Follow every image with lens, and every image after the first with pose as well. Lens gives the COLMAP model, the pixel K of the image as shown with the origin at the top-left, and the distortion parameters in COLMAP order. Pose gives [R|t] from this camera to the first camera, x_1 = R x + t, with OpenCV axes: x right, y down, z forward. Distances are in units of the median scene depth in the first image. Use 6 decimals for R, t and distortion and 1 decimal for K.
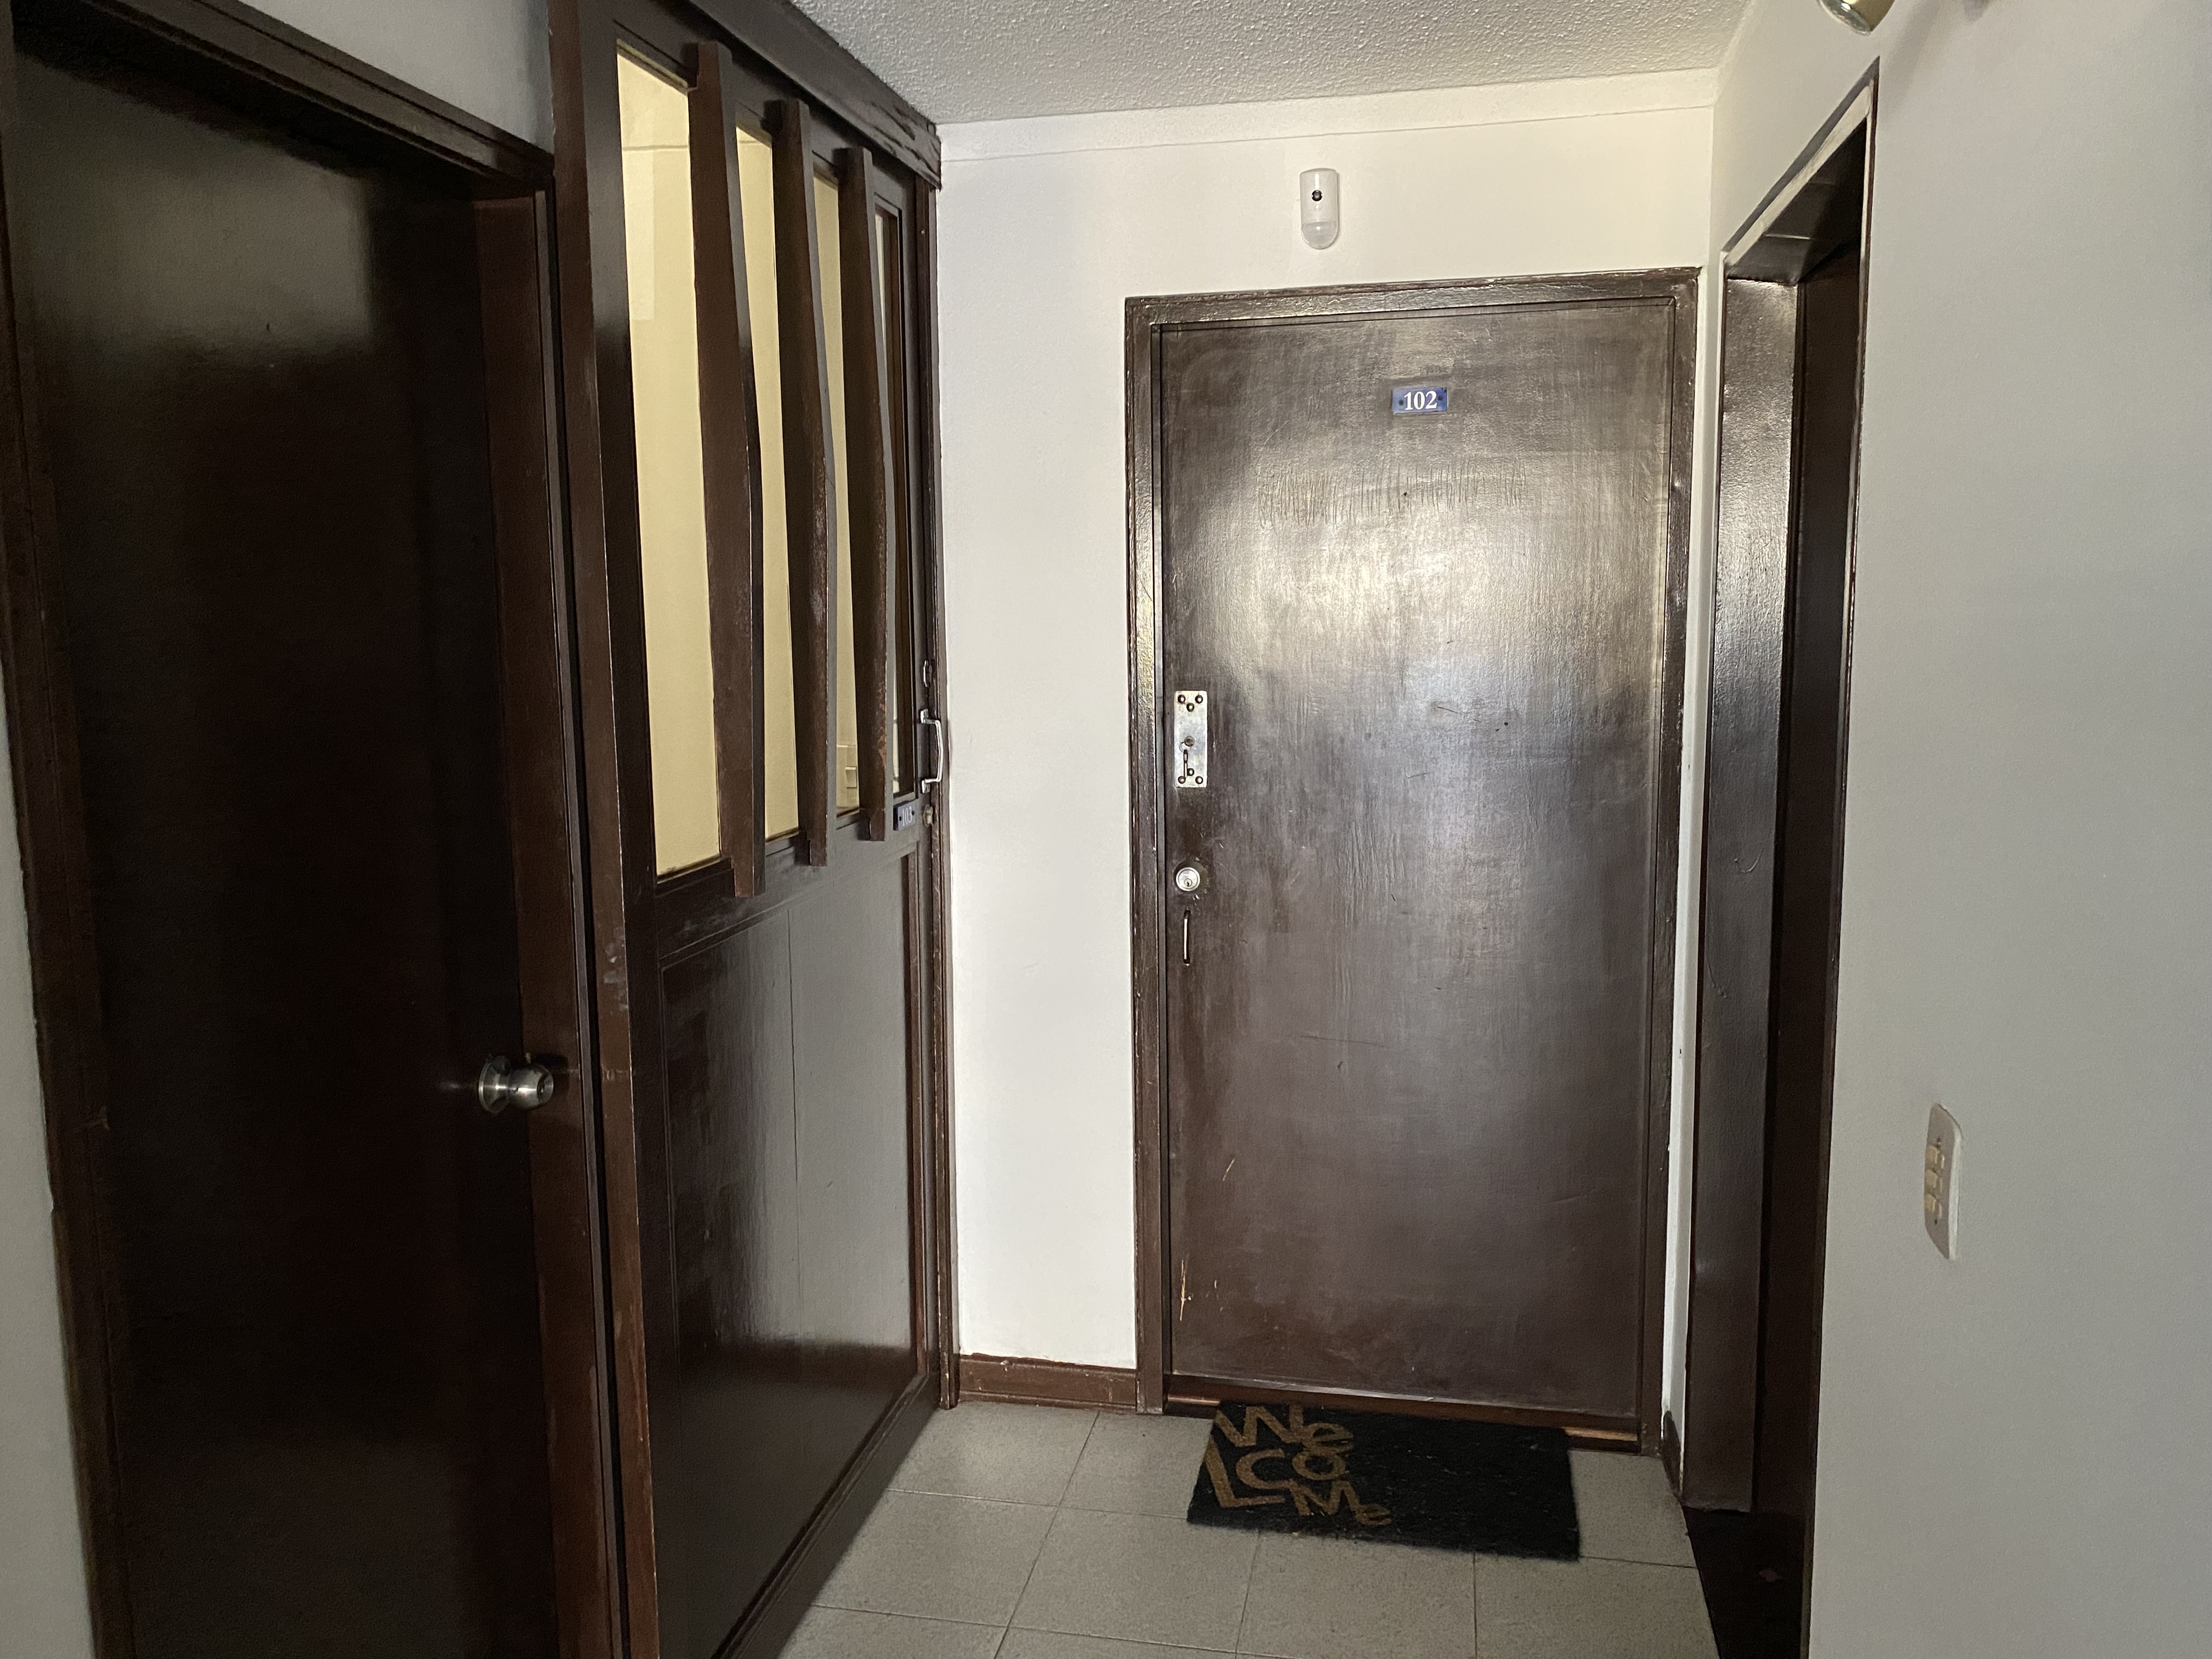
lens RADIAL K [[1681.2, 0, 1101.9], [0, 1681.2, 818.6], [0, 0, 1]] dist [-0.013749, -0.016586]
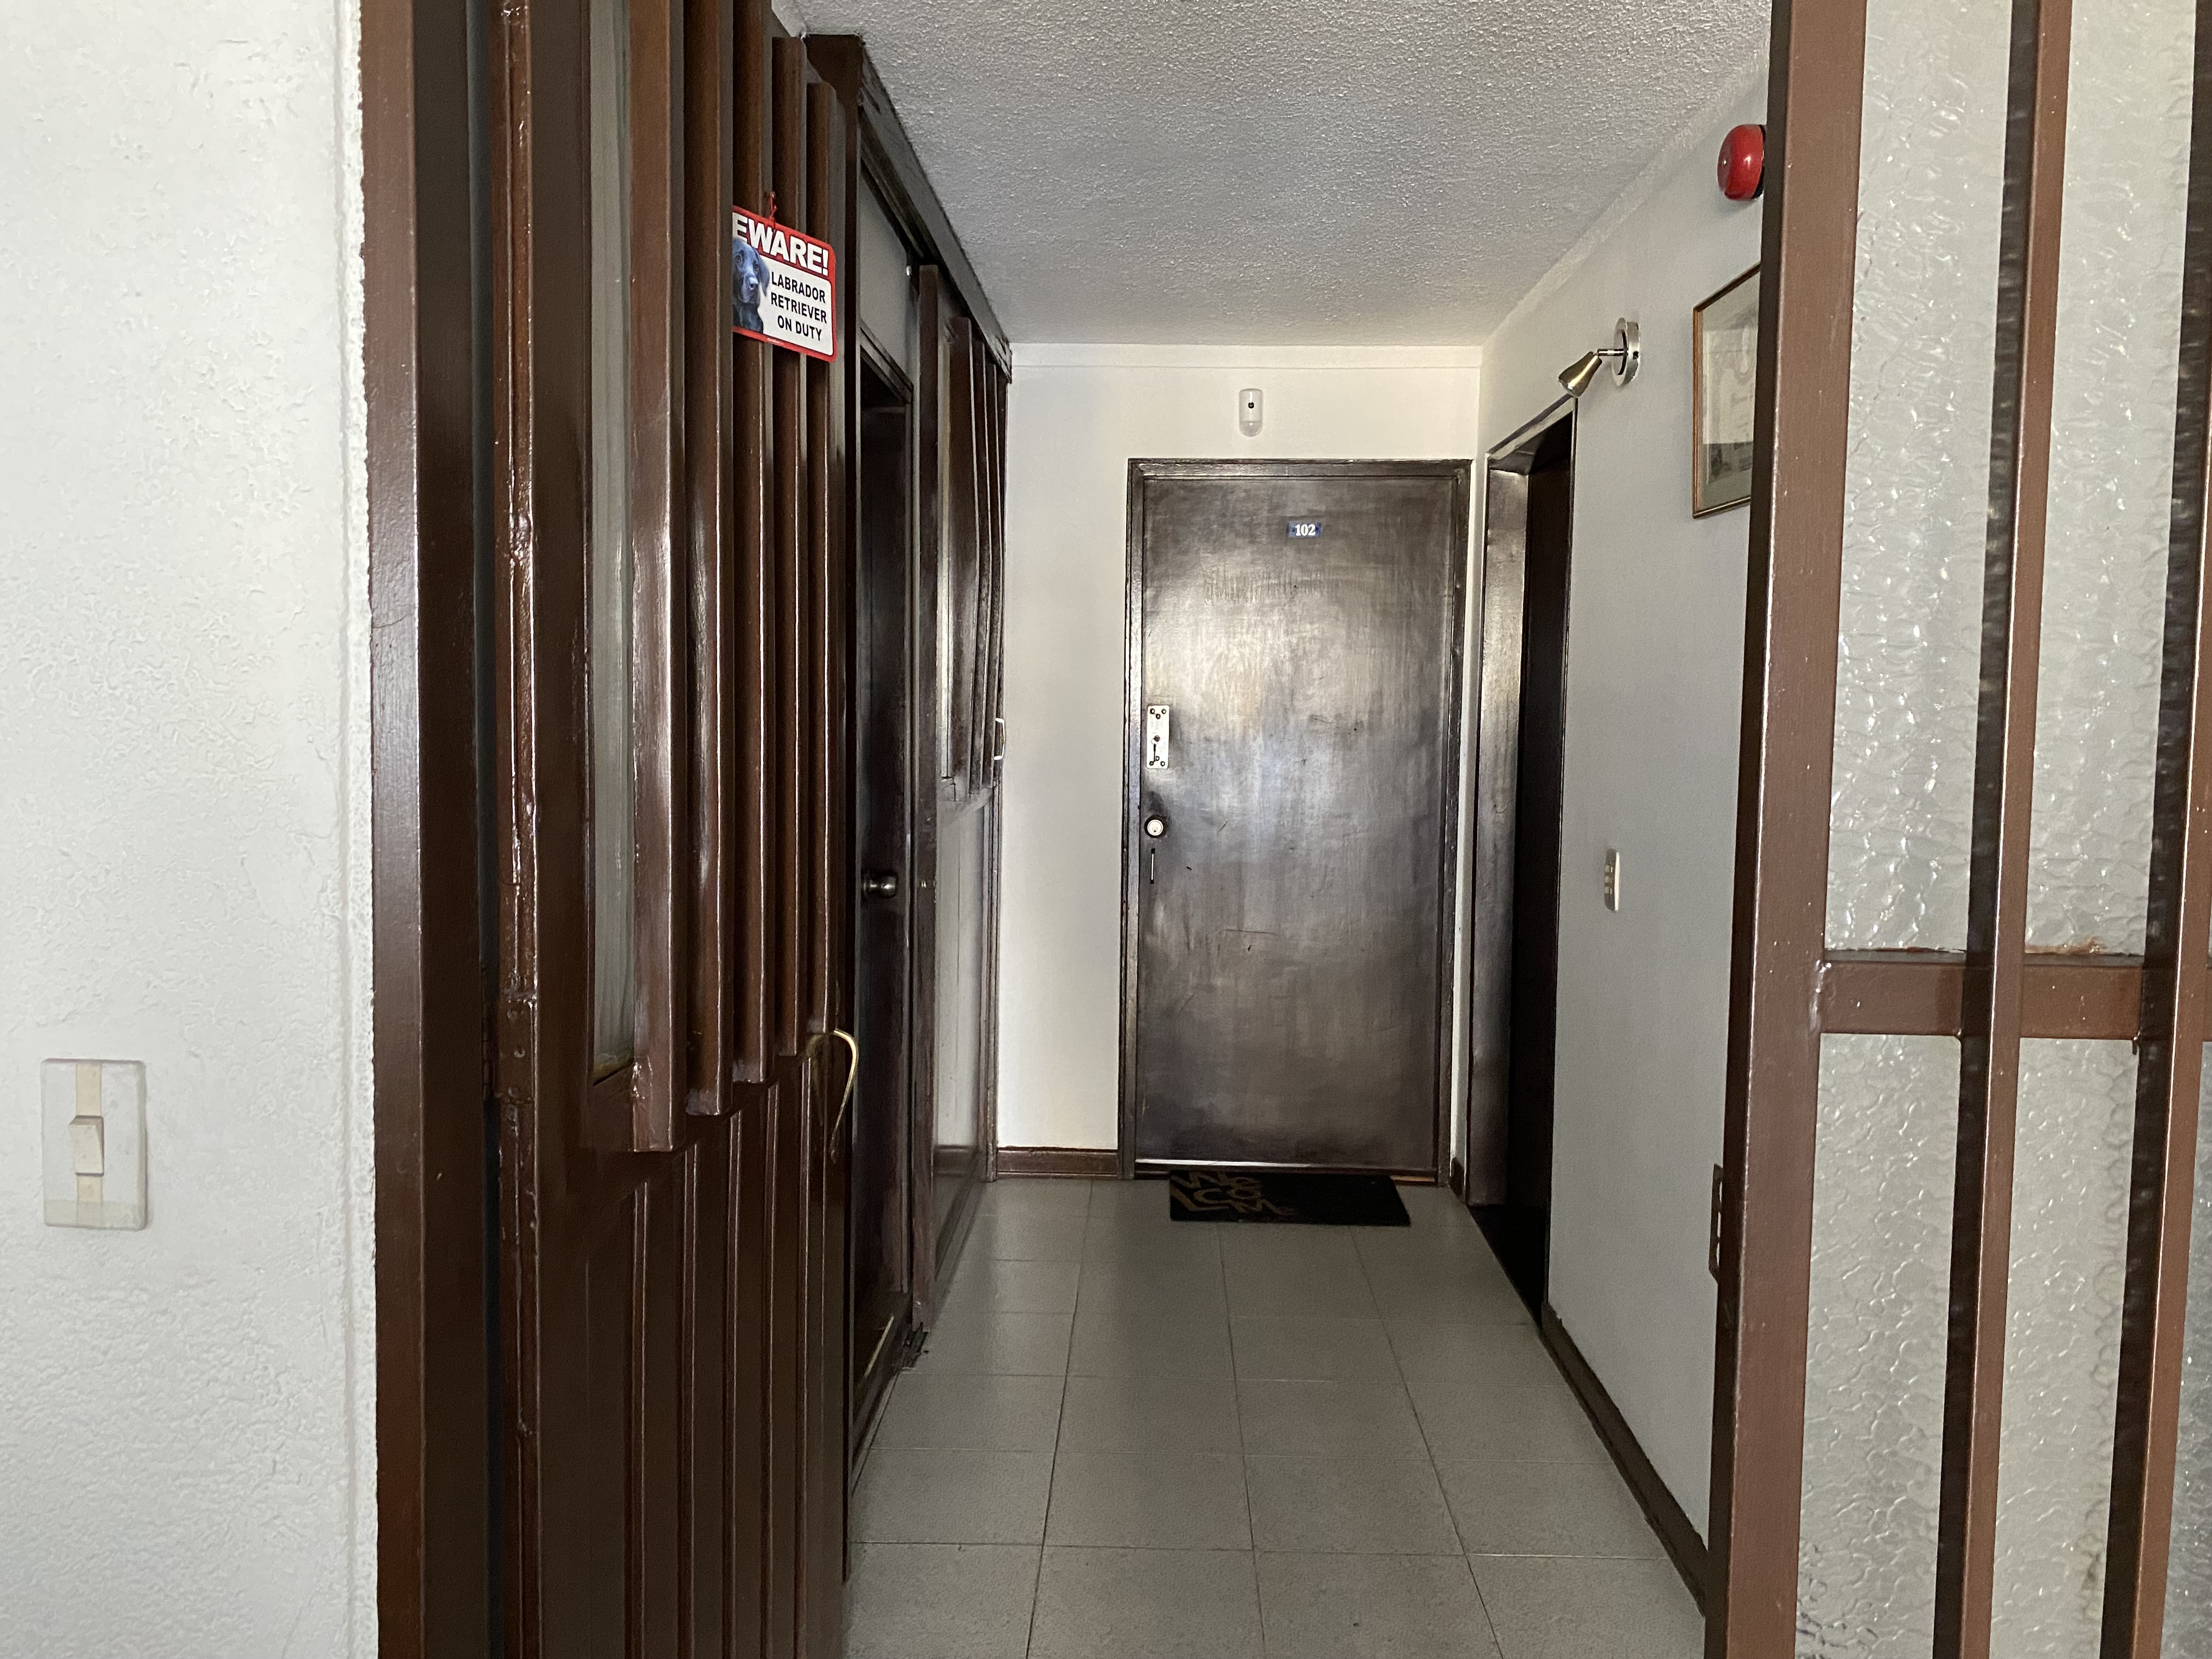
lens RADIAL K [[1681.2, 0, 1105.4], [0, 1681.2, 827.8], [0, 0, 1]] dist [-0.013749, -0.016586]
pose [[0.984837, 0.014241, 0.172894, -0.277494], [-0.005068, 0.998561, -0.053382, 0.126593], [-0.173405, 0.051697, 0.983493, -0.550118]]
